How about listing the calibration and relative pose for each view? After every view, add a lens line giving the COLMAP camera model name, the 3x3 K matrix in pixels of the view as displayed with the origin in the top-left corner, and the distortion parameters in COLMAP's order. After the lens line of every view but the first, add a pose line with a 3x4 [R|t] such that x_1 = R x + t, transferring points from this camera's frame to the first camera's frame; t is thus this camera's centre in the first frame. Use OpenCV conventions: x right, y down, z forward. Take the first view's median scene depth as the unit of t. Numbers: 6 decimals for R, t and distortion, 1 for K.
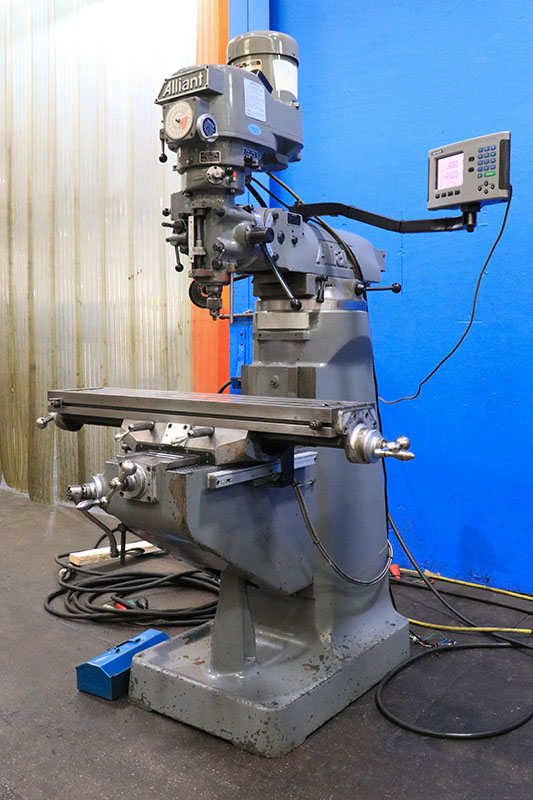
lens RADIAL K [[771.0, 0, 224.1], [0, 771.0, 399.3], [0, 0, 1]] dist [-0.193846, 0.138913]
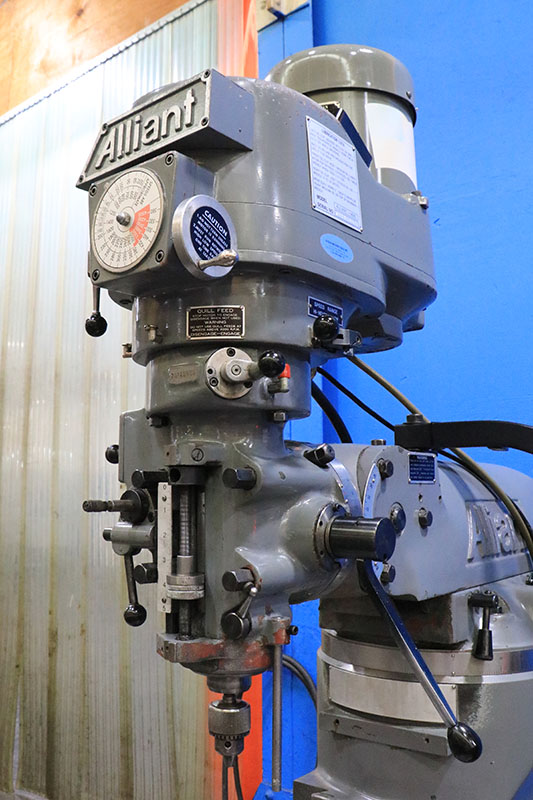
lens RADIAL K [[752.8, 0, 226.2], [0, 752.8, 362.7], [0, 0, 1]] dist [-0.213869, 0.176650]
pose [[0.999470, -0.003795, -0.032346, -0.002234], [-0.004488, 0.967666, -0.252195, -0.207362], [0.032257, 0.252206, 0.967136, 0.647063]]
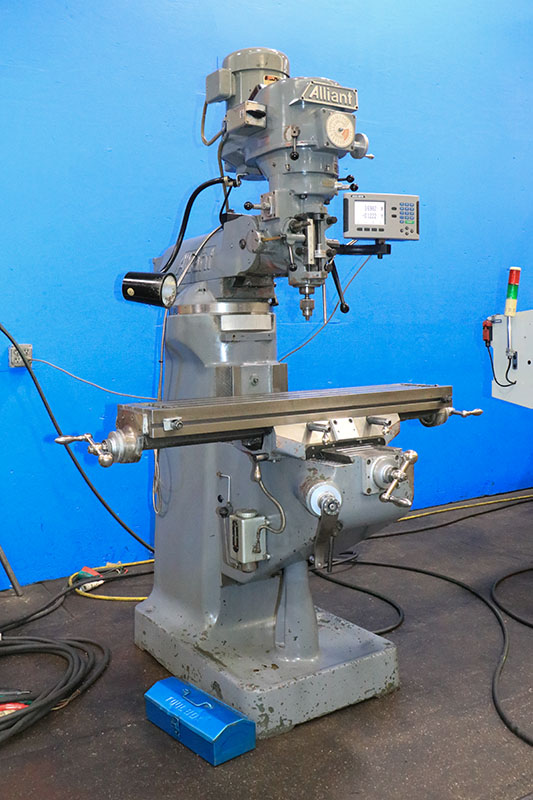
lens RADIAL K [[747.2, 0, 243.3], [0, 747.2, 375.3], [0, 0, 1]] dist [-0.152512, 0.019059]
pose [[0.331170, -0.055150, 0.941958, -1.037254], [0.099789, 0.994739, 0.023157, -0.062484], [-0.938280, 0.086328, 0.334931, 0.772312]]
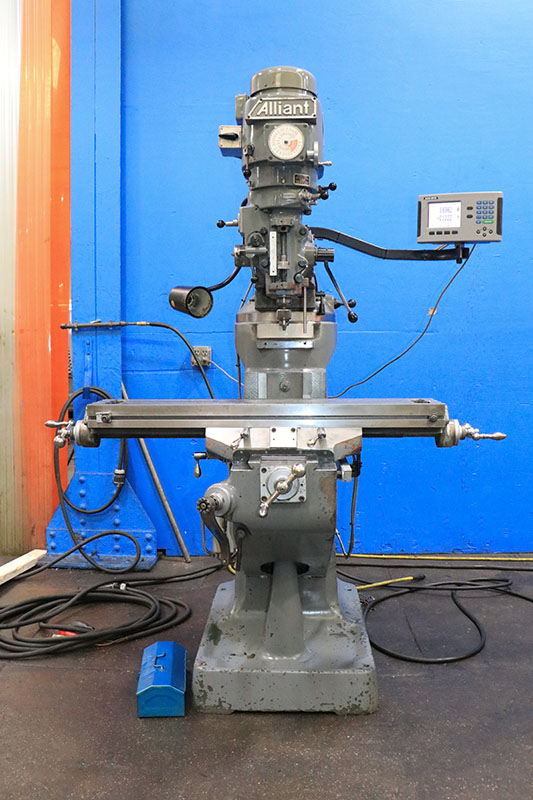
lens RADIAL K [[739.4, 0, 266.5], [0, 739.4, 400.0], [0, 0, 1]] dist [-0.160604, 0.007062]
pose [[0.801034, -0.046115, 0.596840, -0.675392], [0.051140, 0.998655, 0.008525, -0.015618], [-0.596430, 0.023693, 0.802315, 0.193047]]
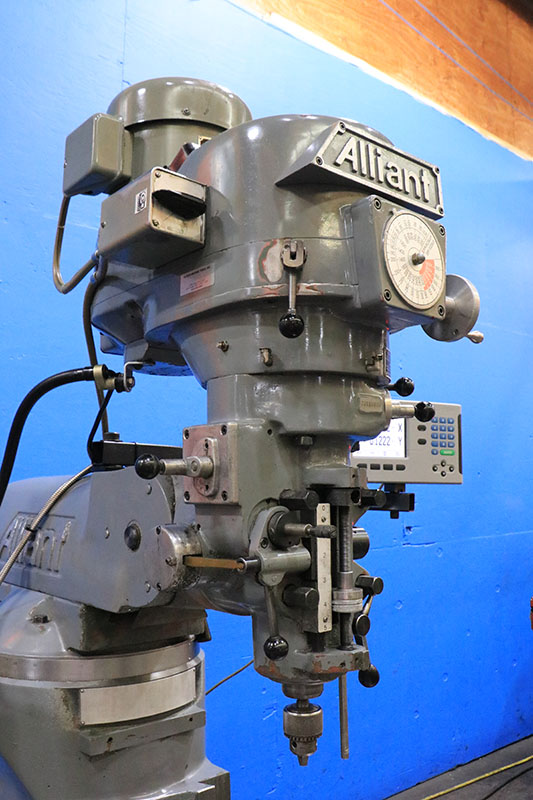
lens RADIAL K [[699.9, 0, 266.5], [0, 699.9, 400.0], [0, 0, 1]] dist [-0.149477, 0.006158]
pose [[0.167970, 0.126009, 0.977705, -0.383062], [0.088653, 0.985847, -0.142289, -0.245688], [-0.981798, 0.110577, 0.154422, 0.976261]]
